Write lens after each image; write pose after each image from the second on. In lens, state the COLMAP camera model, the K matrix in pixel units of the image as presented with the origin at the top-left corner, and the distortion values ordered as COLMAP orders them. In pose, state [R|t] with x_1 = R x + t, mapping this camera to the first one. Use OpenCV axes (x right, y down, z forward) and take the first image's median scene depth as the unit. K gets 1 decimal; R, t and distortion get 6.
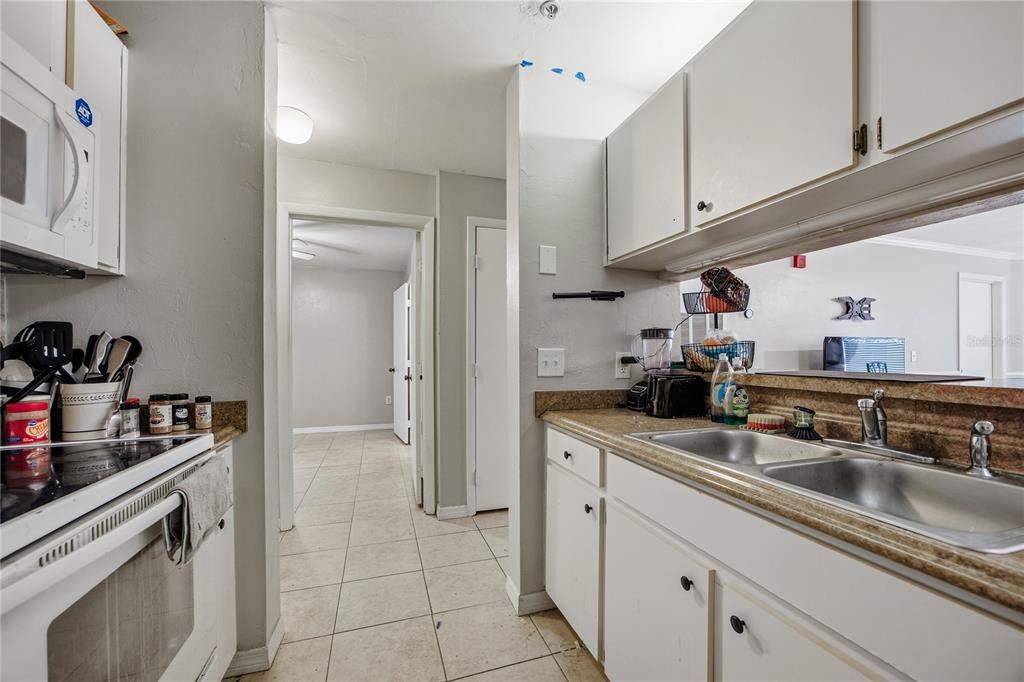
lens RADIAL K [[404.7, 0, 512.3], [0, 404.7, 347.4], [0, 0, 1]] dist [-0.009151, 0.000671]
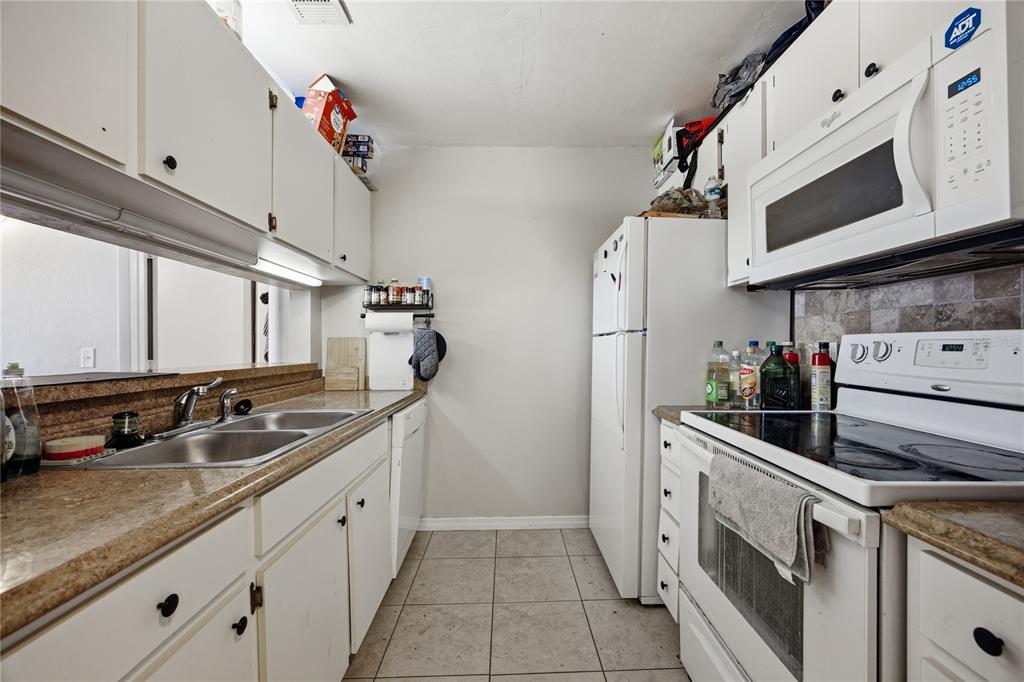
lens RADIAL K [[404.7, 0, 512.7], [0, 404.7, 345.3], [0, 0, 1]] dist [-0.009151, 0.000671]
pose [[-0.953781, 0.010112, 0.300333, -0.457588], [0.006872, 0.999906, -0.011843, 0.012399], [-0.300424, -0.009232, -0.953761, 1.830361]]
